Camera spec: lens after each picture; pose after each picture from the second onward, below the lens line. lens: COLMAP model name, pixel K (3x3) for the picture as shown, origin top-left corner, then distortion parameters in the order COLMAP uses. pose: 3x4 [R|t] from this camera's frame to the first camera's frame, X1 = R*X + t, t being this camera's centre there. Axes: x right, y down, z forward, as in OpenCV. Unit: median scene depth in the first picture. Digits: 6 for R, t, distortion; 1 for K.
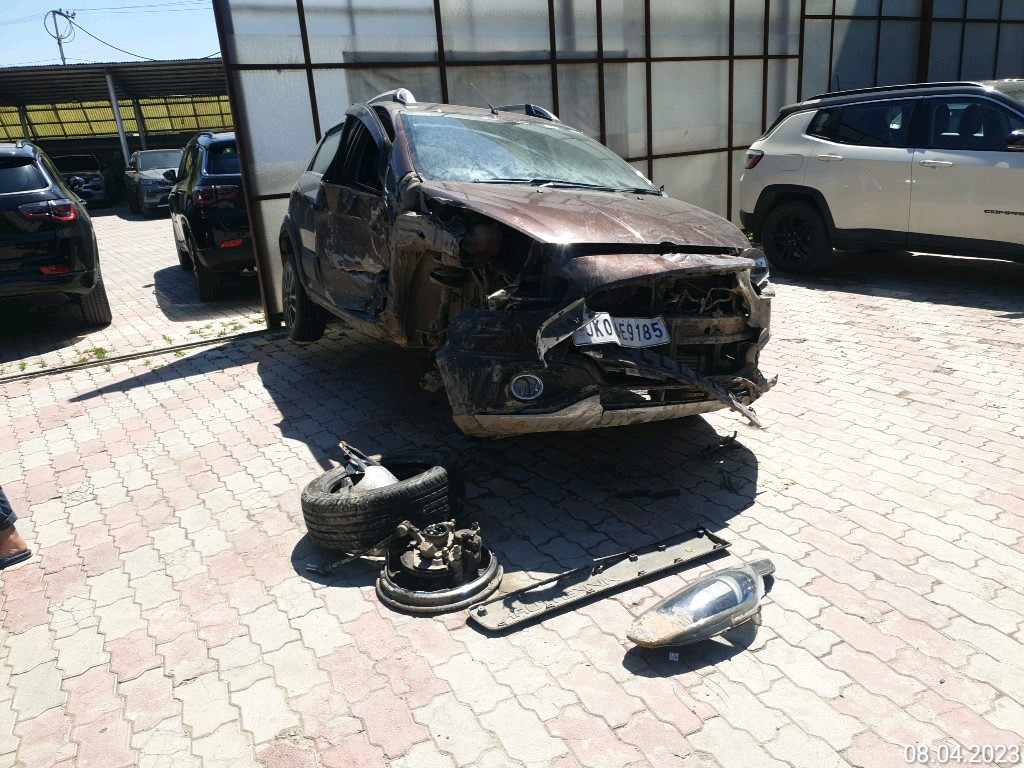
lens RADIAL K [[786.2, 0, 512.0], [0, 786.2, 384.0], [0, 0, 1]] dist [-0.001156, 0.106832]
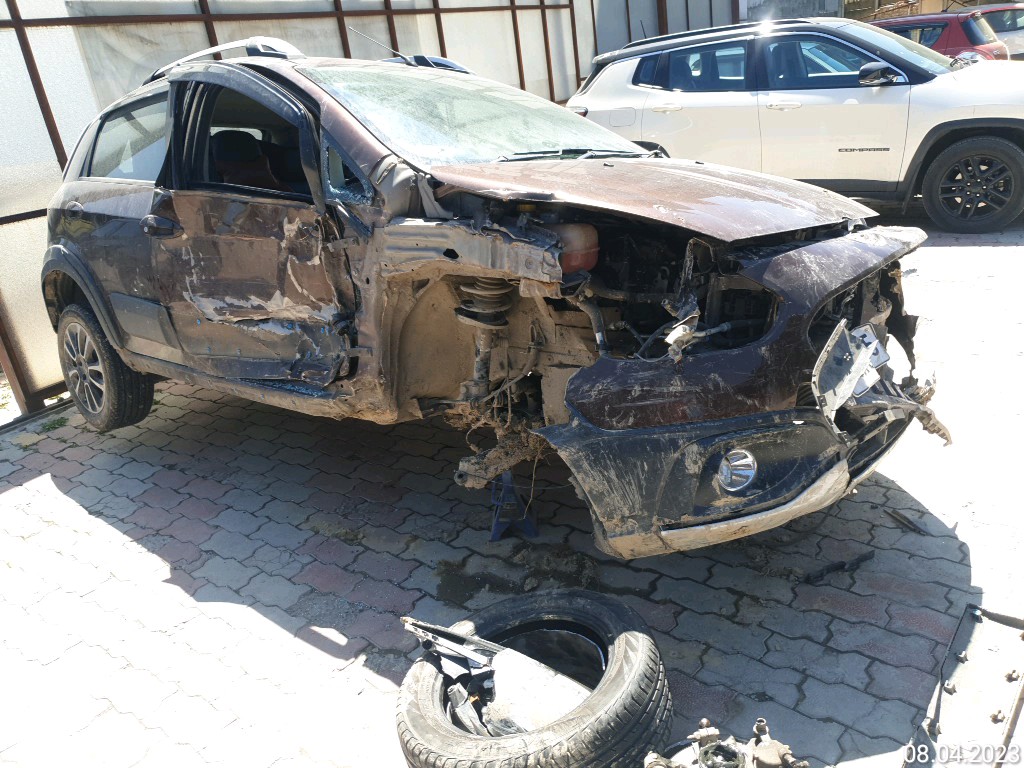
lens RADIAL K [[801.9, 0, 512.0], [0, 801.9, 384.0], [0, 0, 1]] dist [0.049551, -0.008086]
pose [[0.924609, -0.188739, 0.330871, -0.226553], [0.182231, 0.981938, 0.050890, -0.084415], [-0.334500, 0.013242, 0.942303, 0.291971]]
